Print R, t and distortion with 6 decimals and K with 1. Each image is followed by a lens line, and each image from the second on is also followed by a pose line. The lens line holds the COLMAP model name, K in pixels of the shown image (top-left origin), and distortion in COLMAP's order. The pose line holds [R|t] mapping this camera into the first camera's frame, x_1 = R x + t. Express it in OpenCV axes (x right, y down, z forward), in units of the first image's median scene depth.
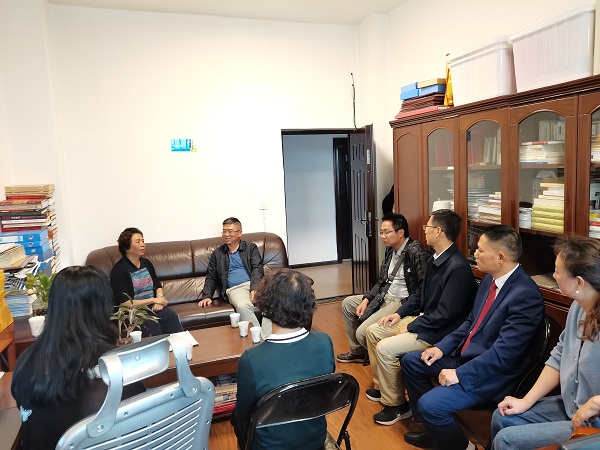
lens RADIAL K [[454.7, 0, 300.5], [0, 454.7, 225.6], [0, 0, 1]] dist [-0.000513, -0.003845]
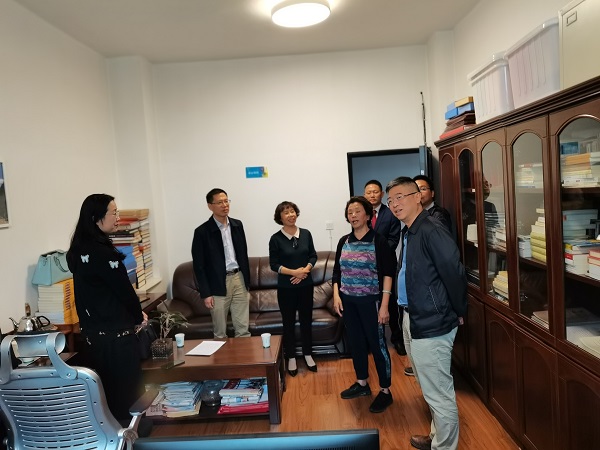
lens RADIAL K [[454.7, 0, 299.9], [0, 454.7, 223.1], [0, 0, 1]] dist [-0.000513, -0.003845]
pose [[0.938697, 0.003286, -0.344727, 0.294288], [-0.015146, 0.999382, -0.031717, -0.021062], [0.344410, 0.034994, 0.938167, -0.014635]]
